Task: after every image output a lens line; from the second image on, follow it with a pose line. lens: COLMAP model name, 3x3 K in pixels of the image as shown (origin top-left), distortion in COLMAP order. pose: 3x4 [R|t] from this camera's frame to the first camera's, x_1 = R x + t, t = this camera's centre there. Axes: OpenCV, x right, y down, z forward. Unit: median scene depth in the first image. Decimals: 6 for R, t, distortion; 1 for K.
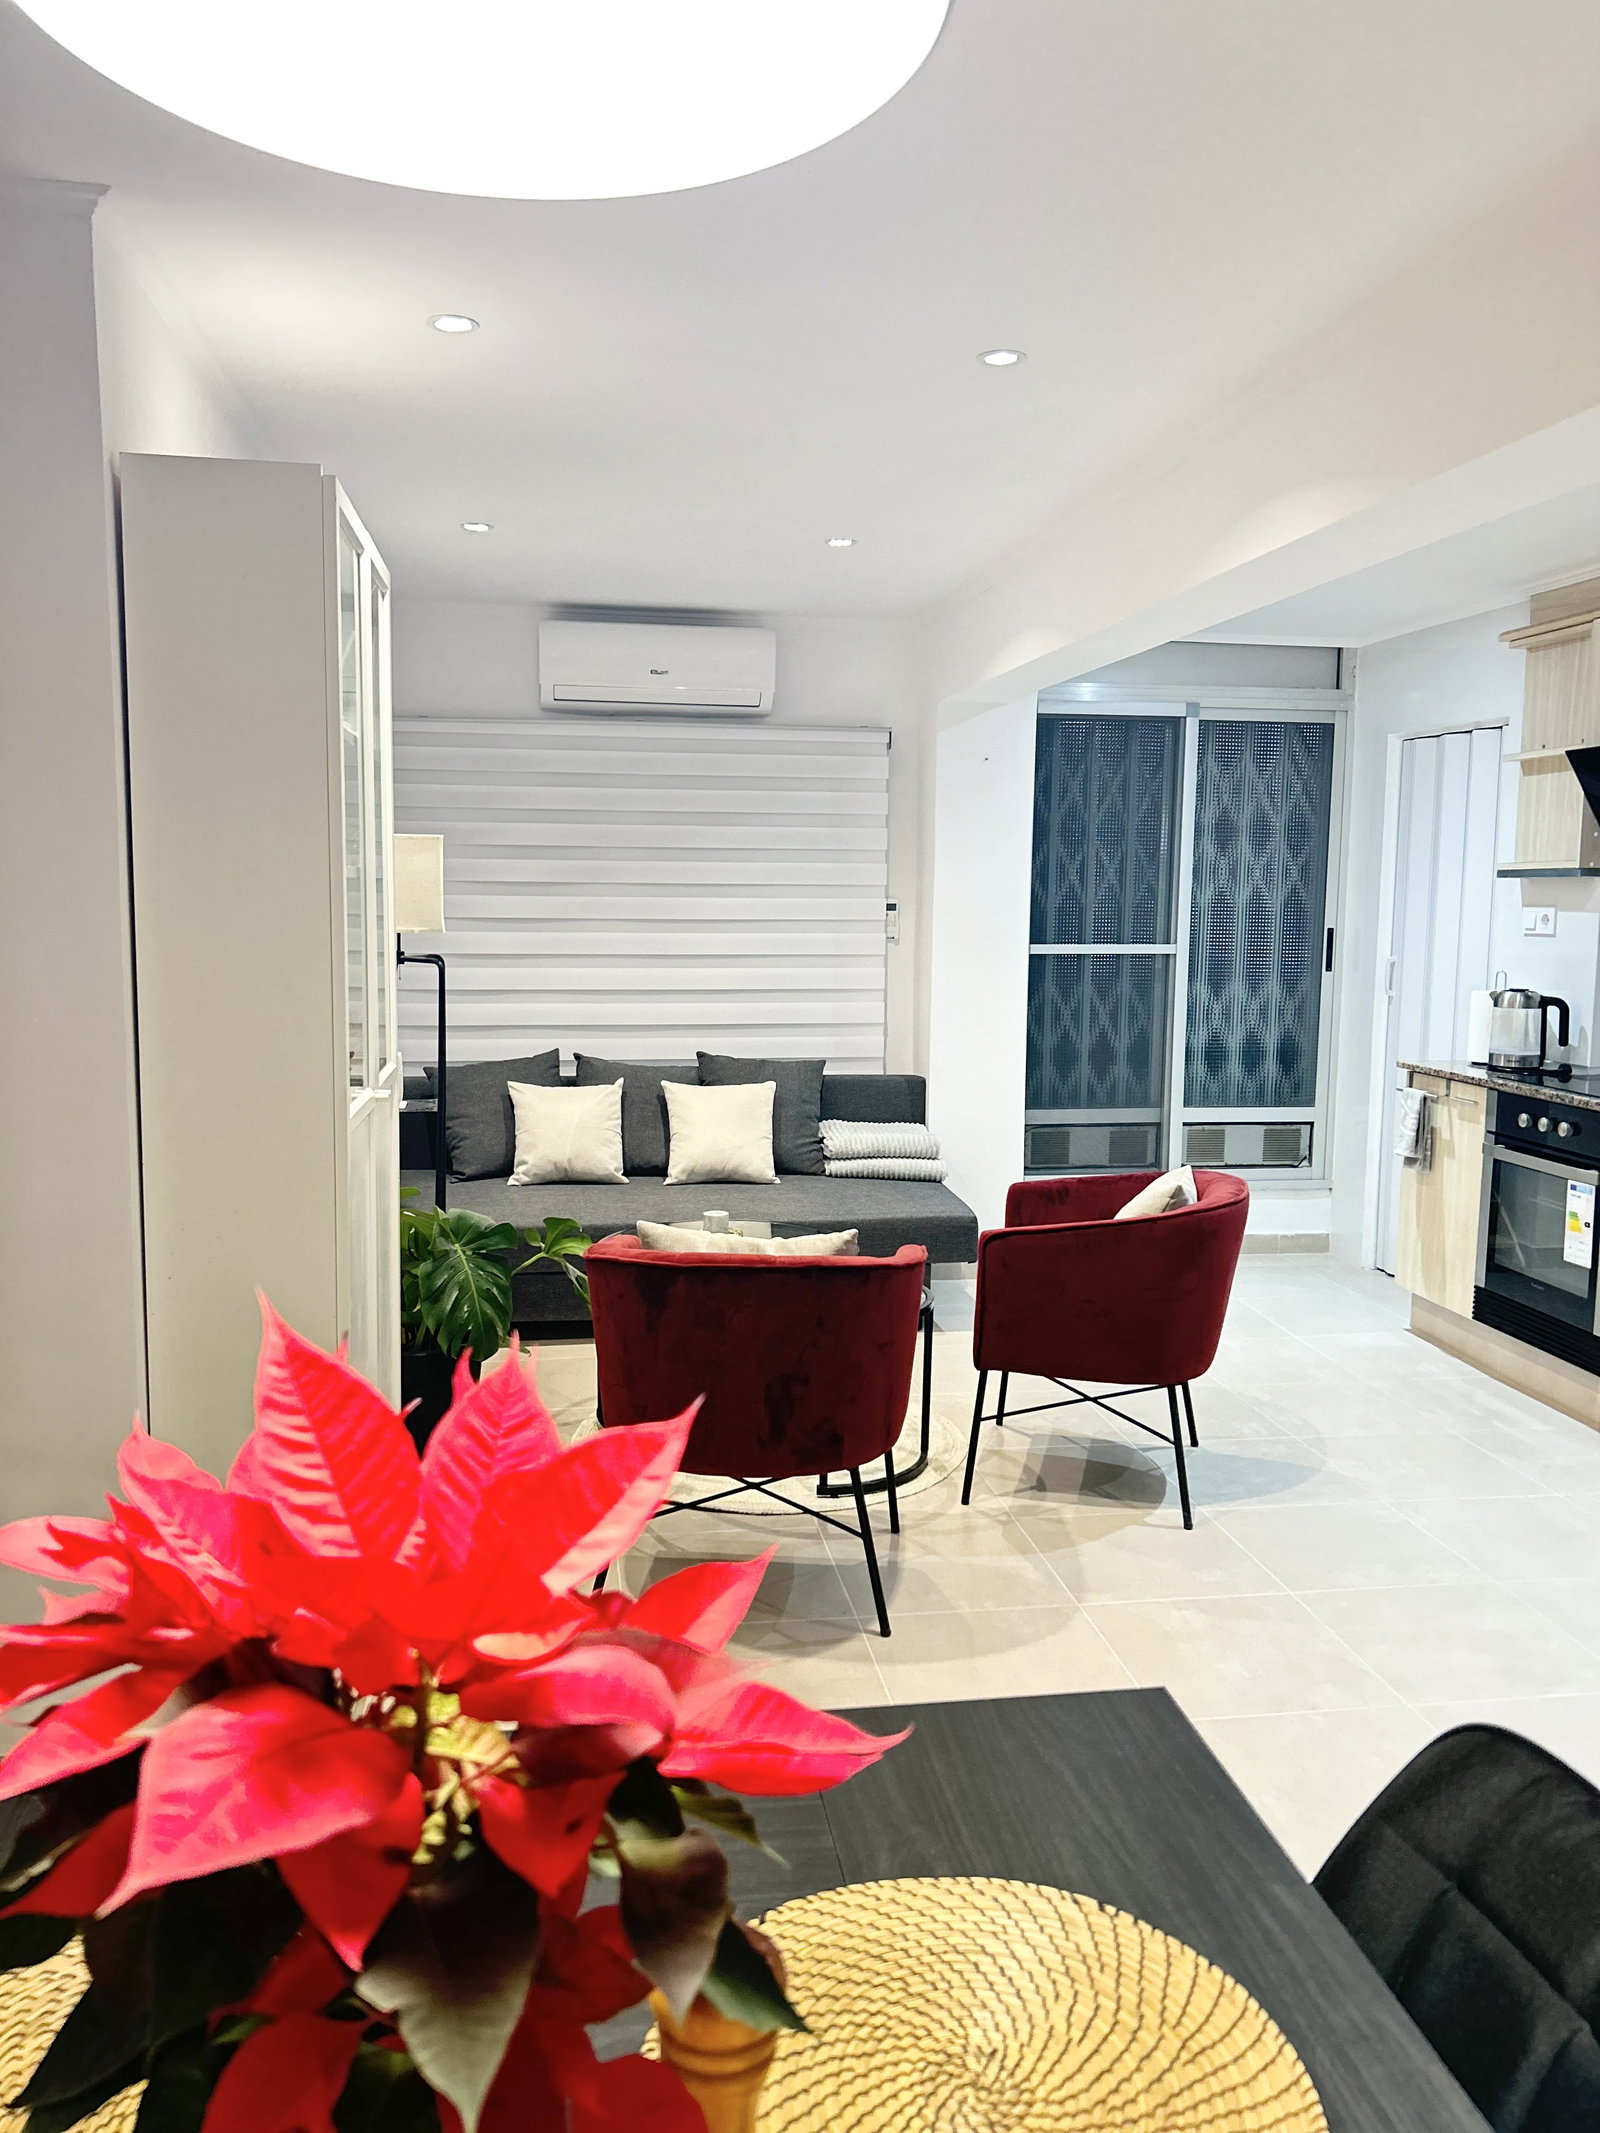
lens RADIAL K [[1612.1, 0, 800.0], [0, 1612.1, 1066.5], [0, 0, 1]] dist [0.047785, -0.087816]
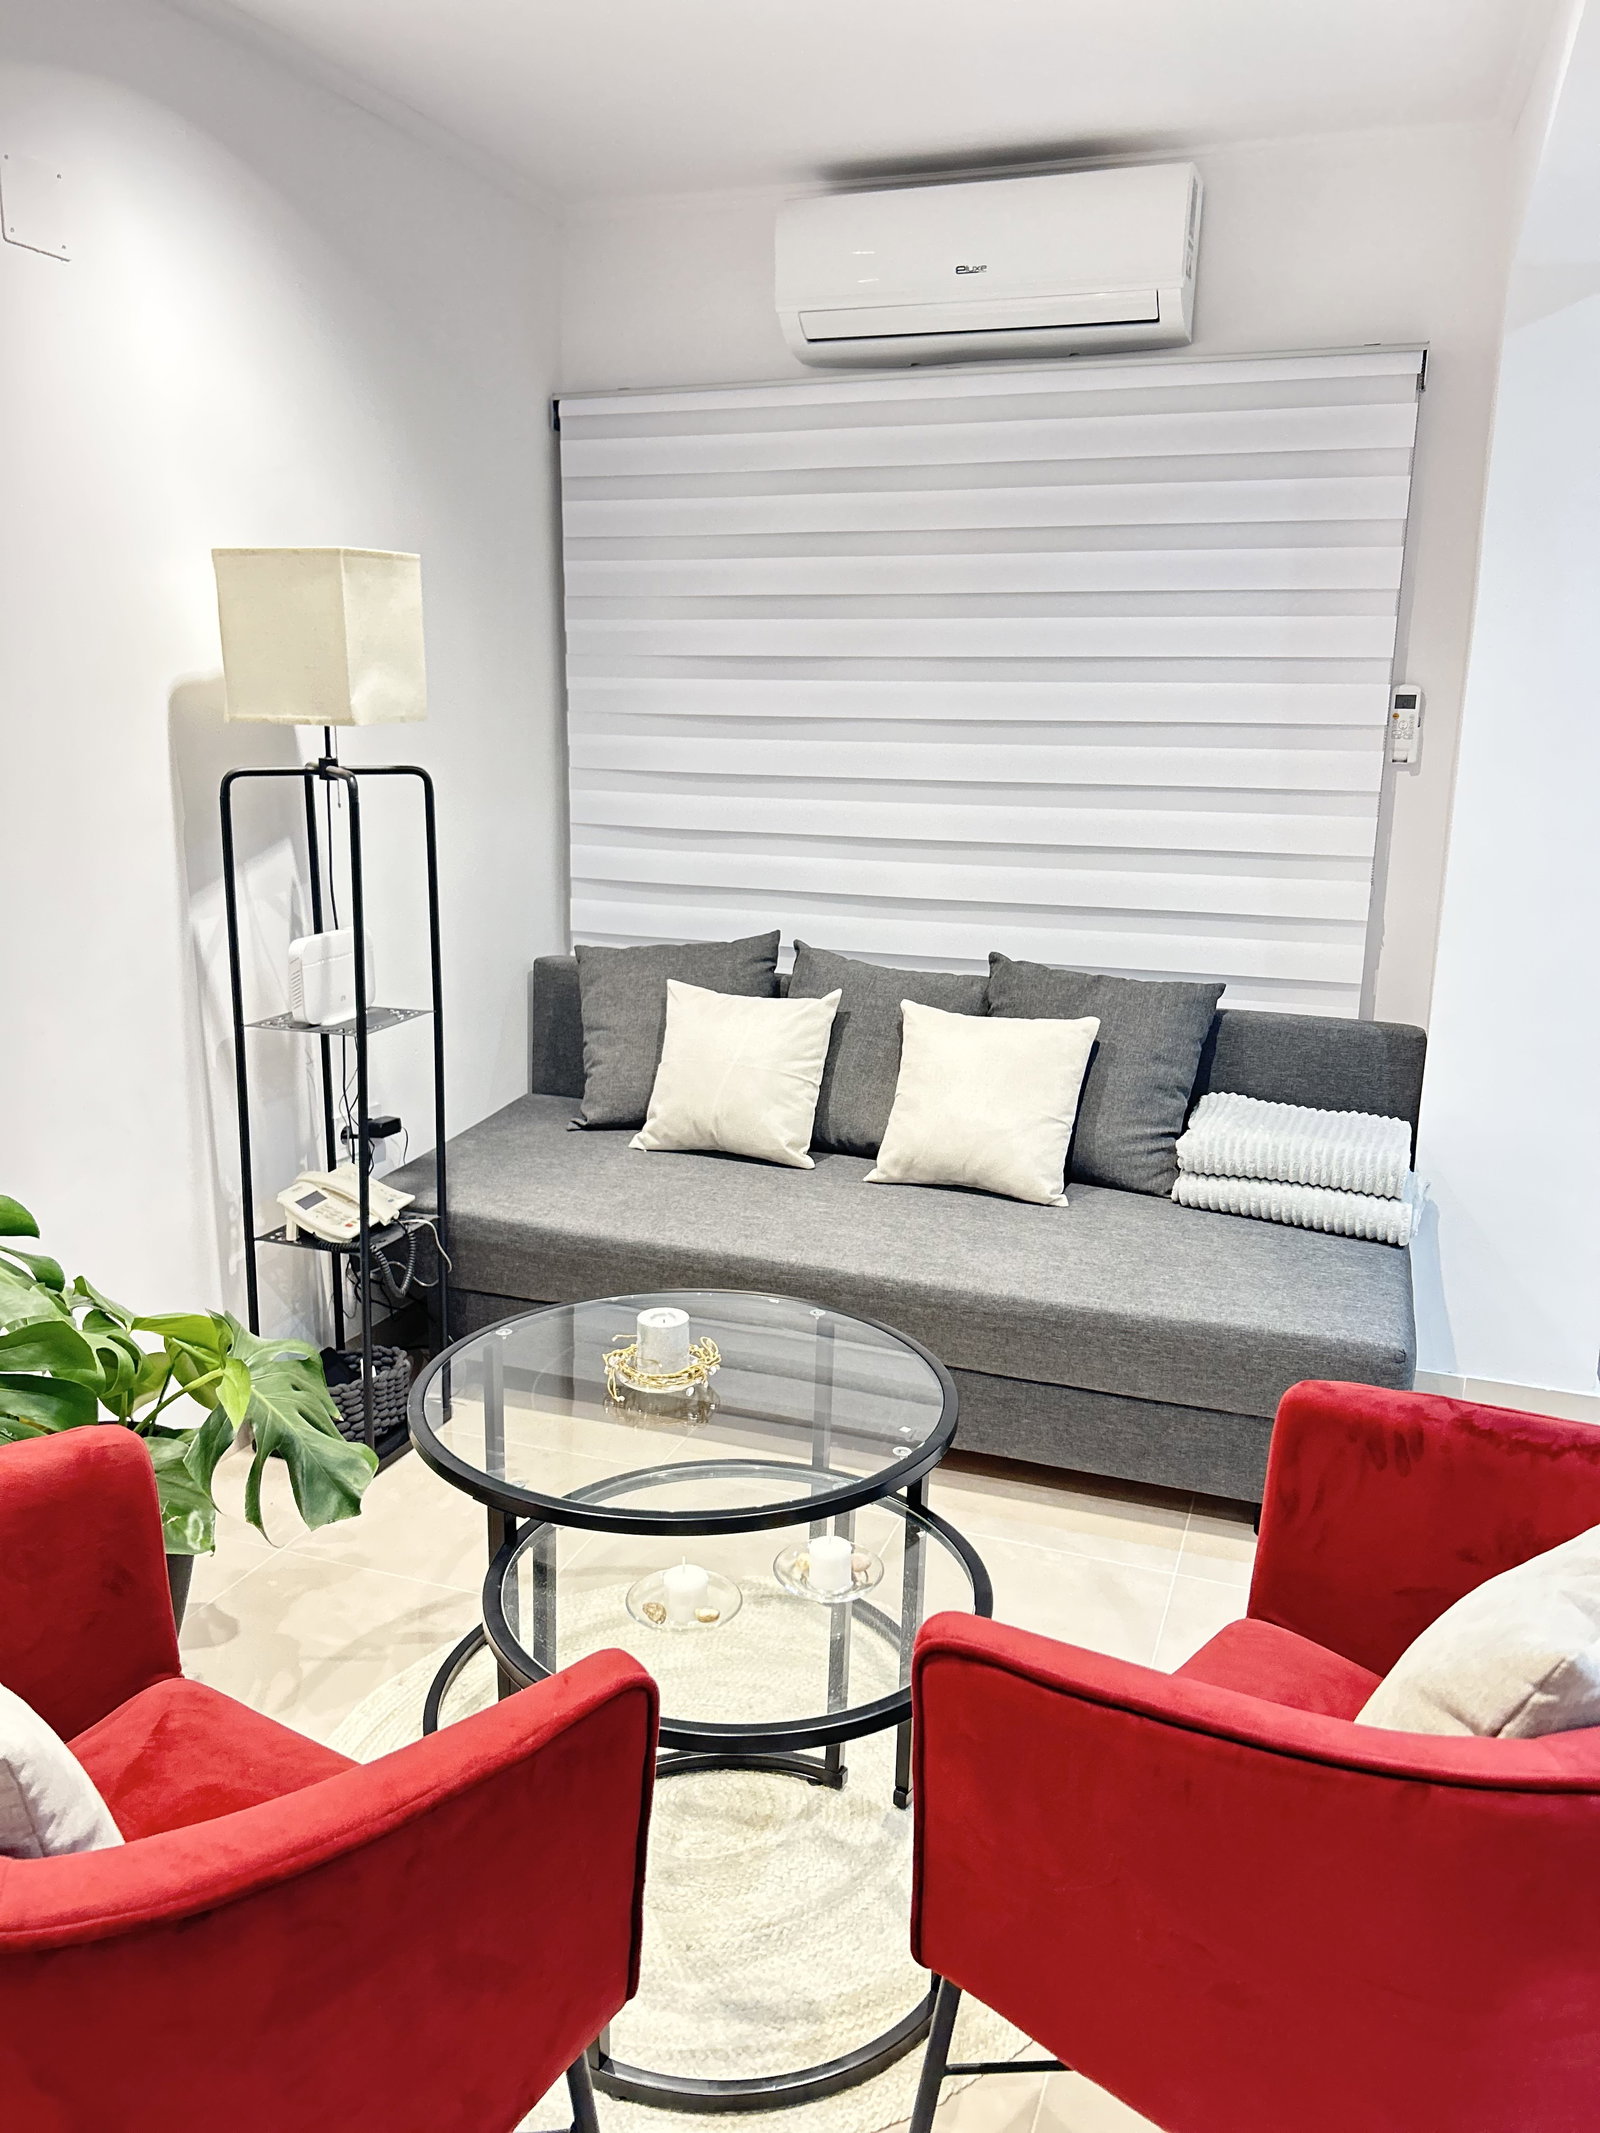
lens RADIAL K [[1612.1, 0, 800.0], [0, 1612.1, 1066.5], [0, 0, 1]] dist [0.047785, -0.087816]
pose [[0.870110, 0.112456, -0.479856, 0.161594], [-0.062438, 0.990928, 0.119010, -0.033572], [0.488887, -0.073591, 0.869238, 0.462241]]
